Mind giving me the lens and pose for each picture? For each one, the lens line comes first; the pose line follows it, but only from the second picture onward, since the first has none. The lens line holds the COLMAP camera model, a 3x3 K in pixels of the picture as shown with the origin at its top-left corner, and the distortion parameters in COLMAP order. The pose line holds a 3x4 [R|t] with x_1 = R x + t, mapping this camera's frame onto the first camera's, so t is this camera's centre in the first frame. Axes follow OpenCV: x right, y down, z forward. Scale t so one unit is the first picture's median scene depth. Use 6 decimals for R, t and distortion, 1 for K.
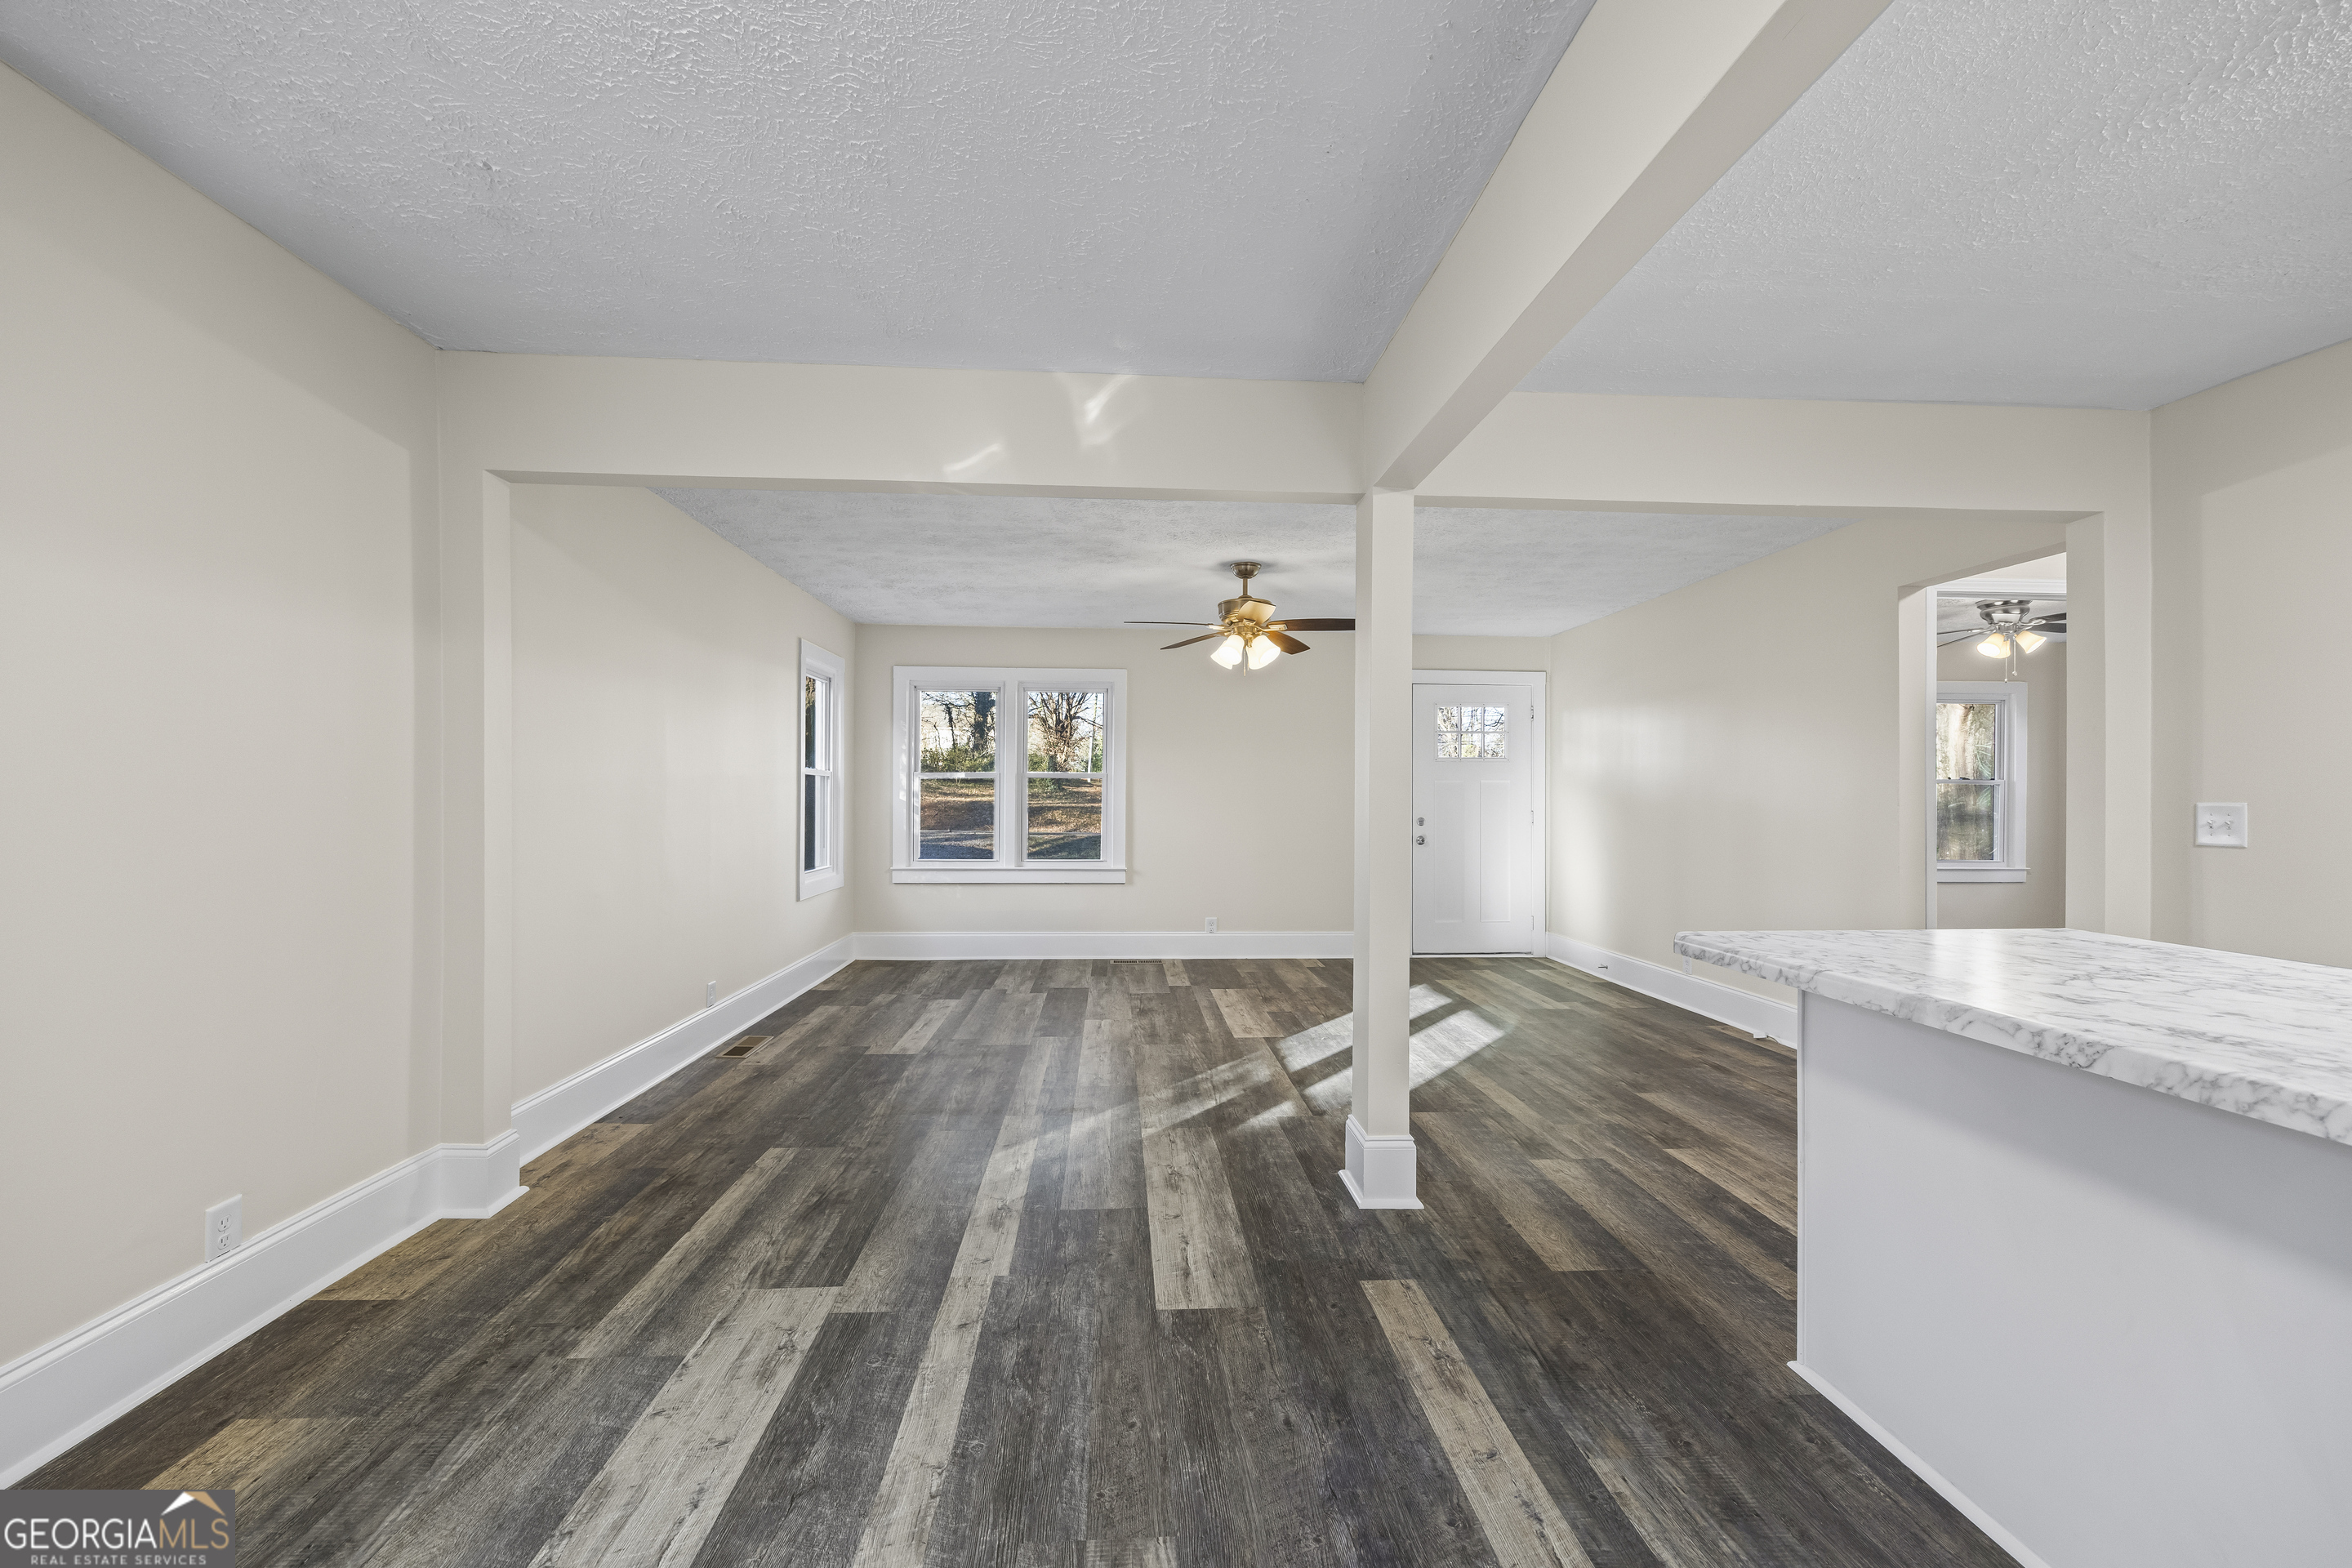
lens RADIAL K [[956.5, 0, 1175.5], [0, 956.5, 797.8], [0, 0, 1]] dist [-0.003208, 0.000175]
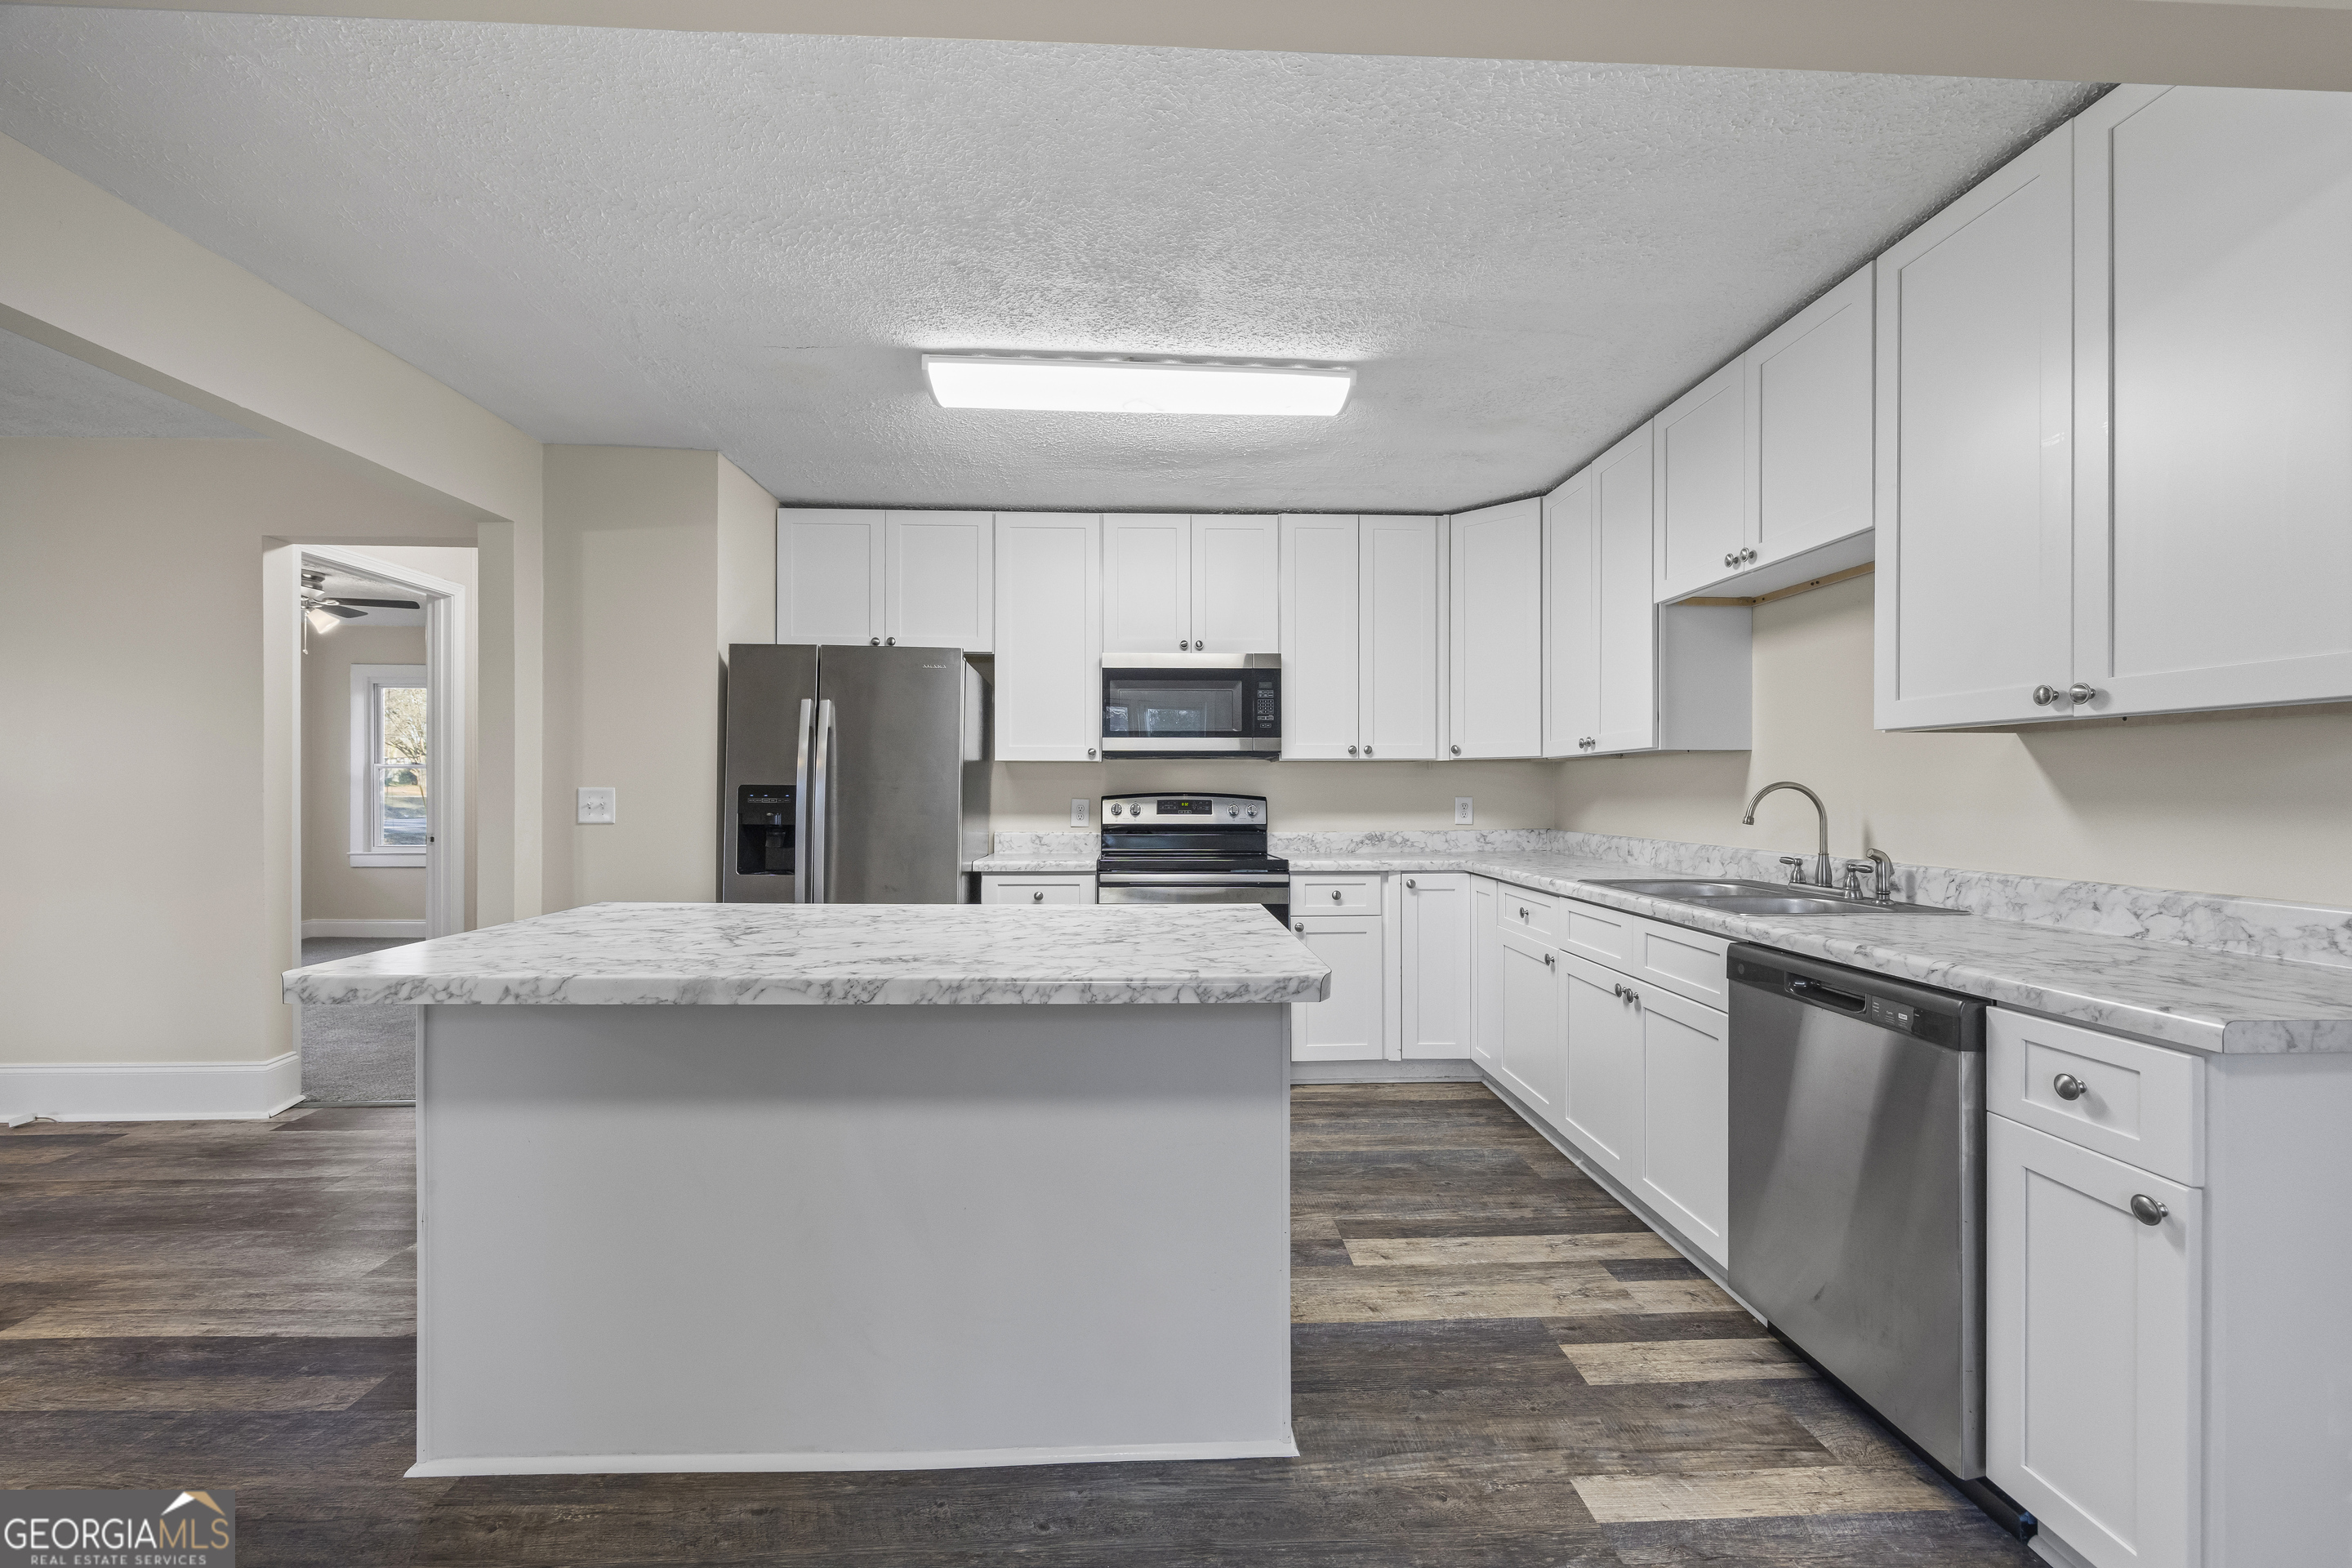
lens RADIAL K [[959.4, 0, 1175.3], [0, 959.4, 791.4], [0, 0, 1]] dist [-0.003085, 0.000031]
pose [[0.021918, -0.006265, 0.999740, -0.116238], [-0.003393, 0.999974, 0.006341, -0.000164], [-0.999754, -0.003531, 0.021897, 0.236687]]
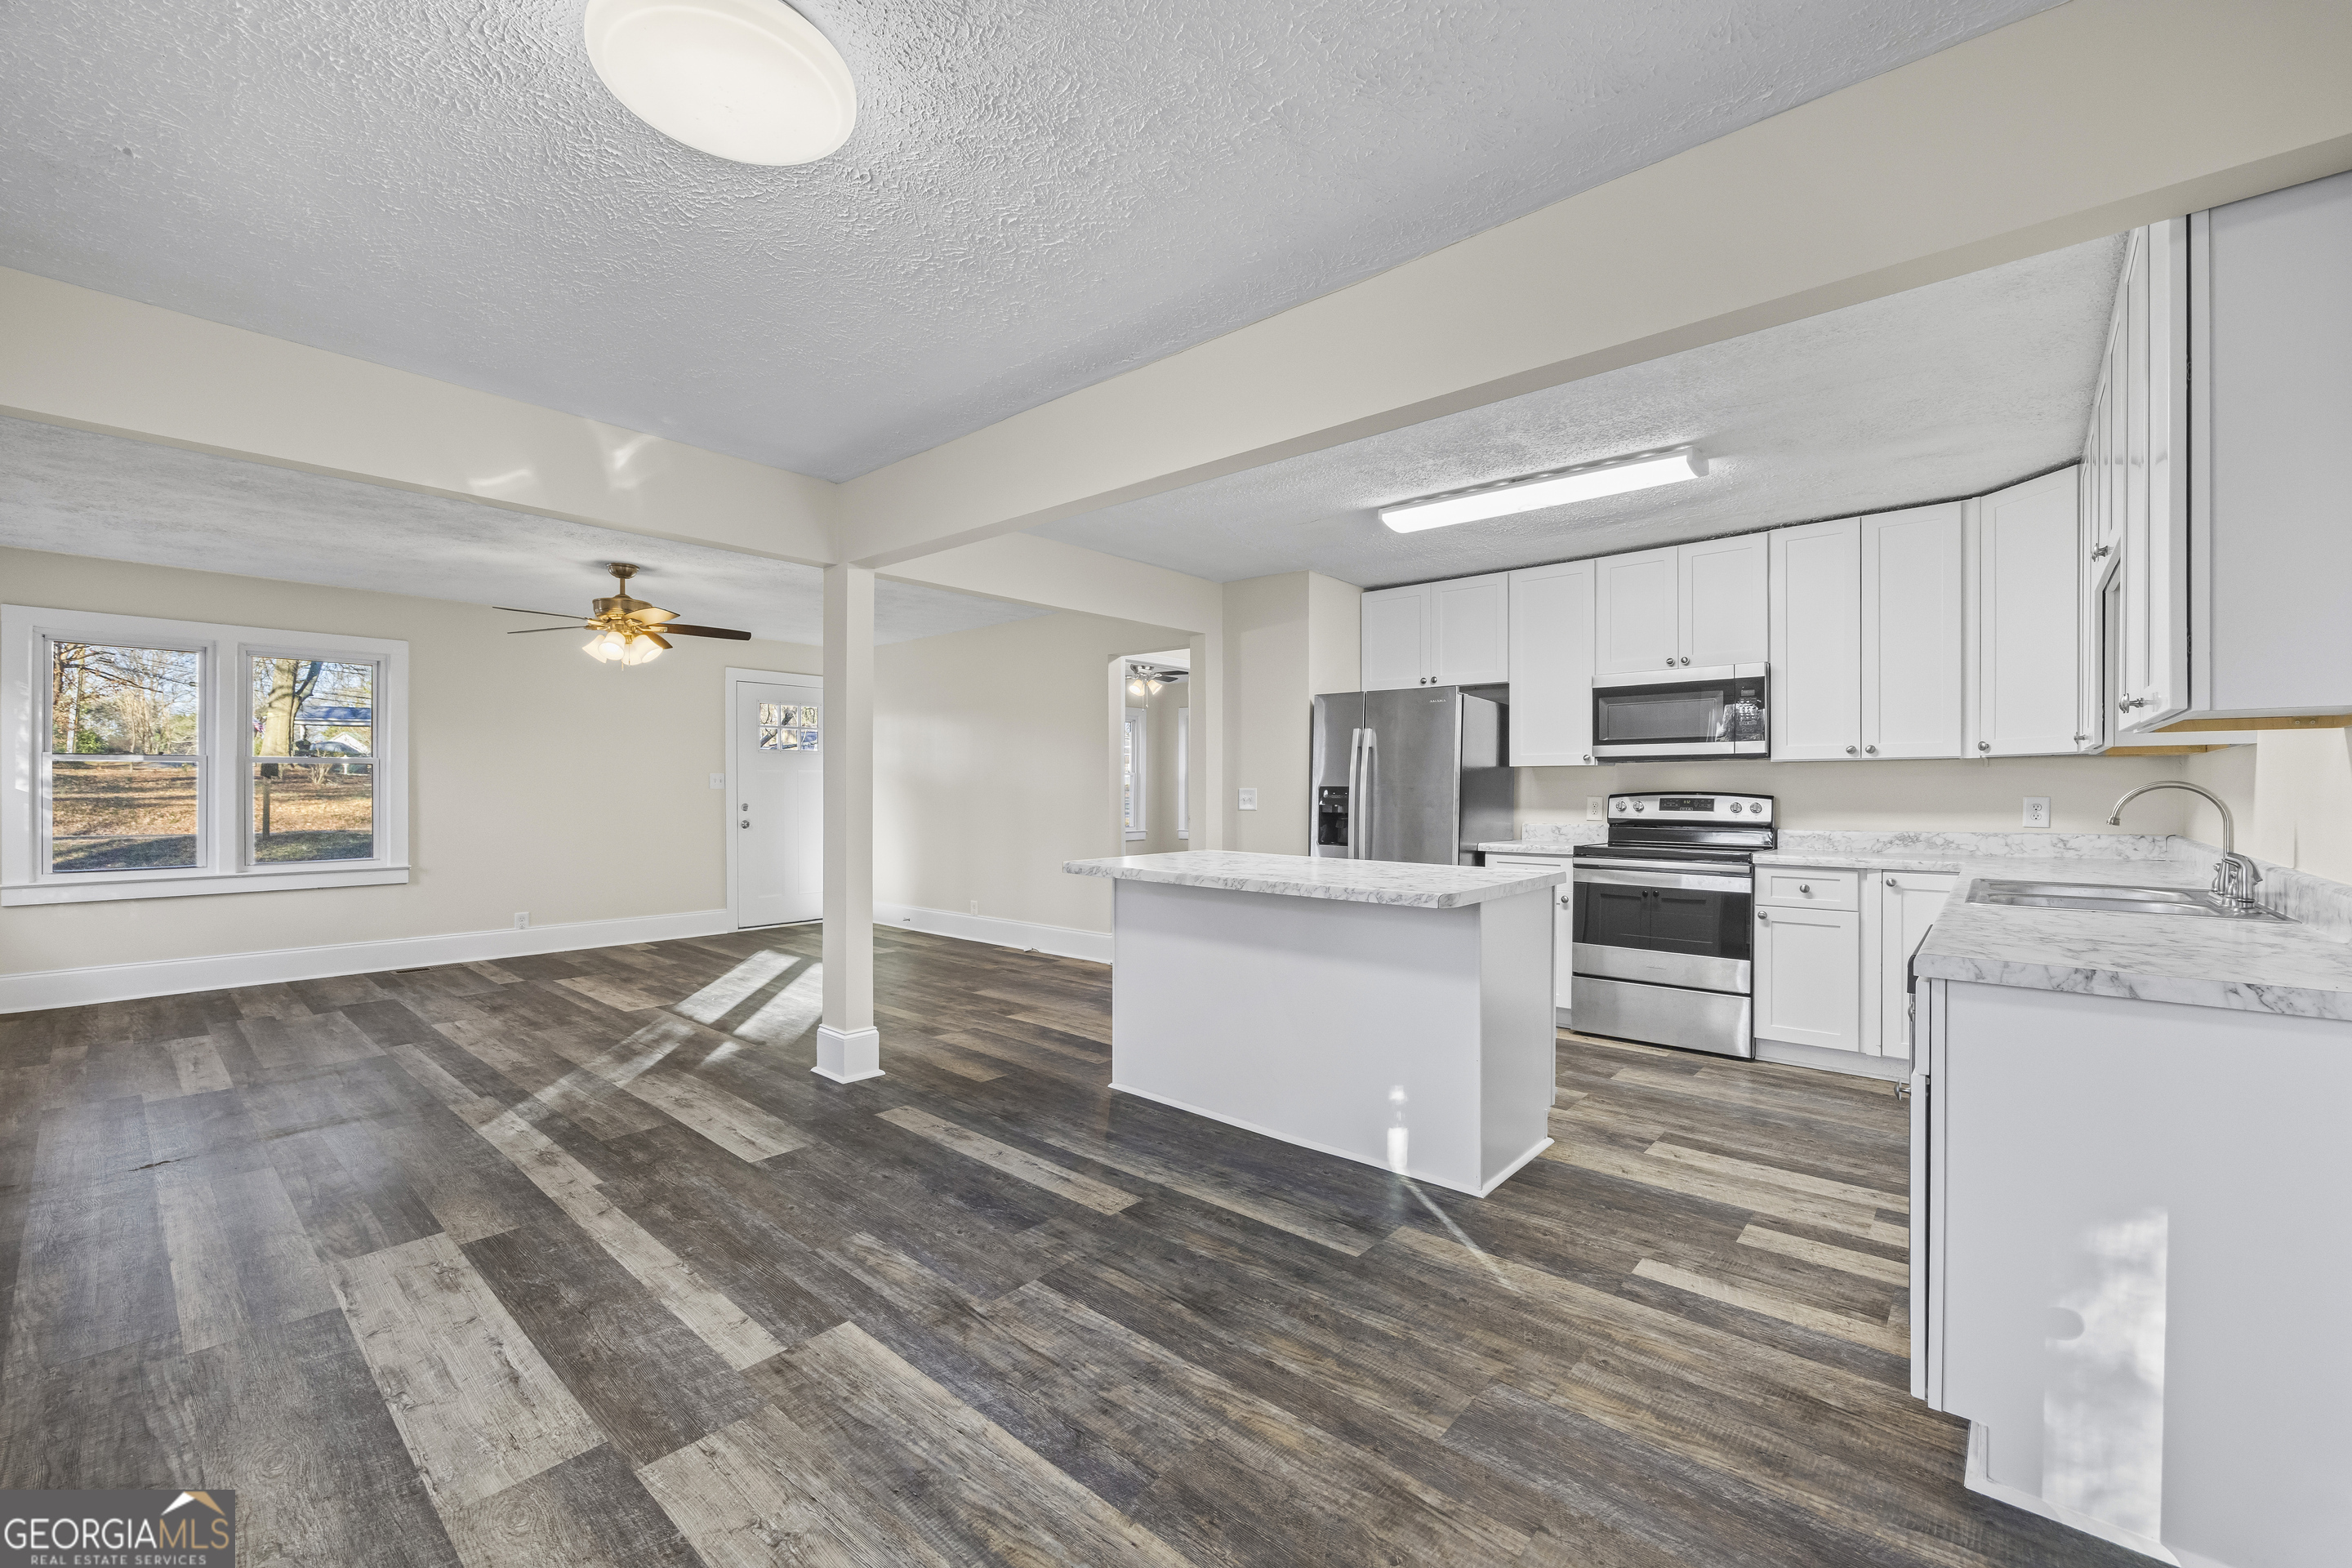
lens RADIAL K [[948.7, 0, 1174.8], [0, 948.7, 789.4], [0, 0, 1]] dist [-0.005606, 0.000360]
pose [[0.705697, -0.005921, 0.708489, -0.433506], [0.001785, 0.999977, 0.006579, -0.005394], [-0.708512, -0.003378, 0.705691, -0.305620]]
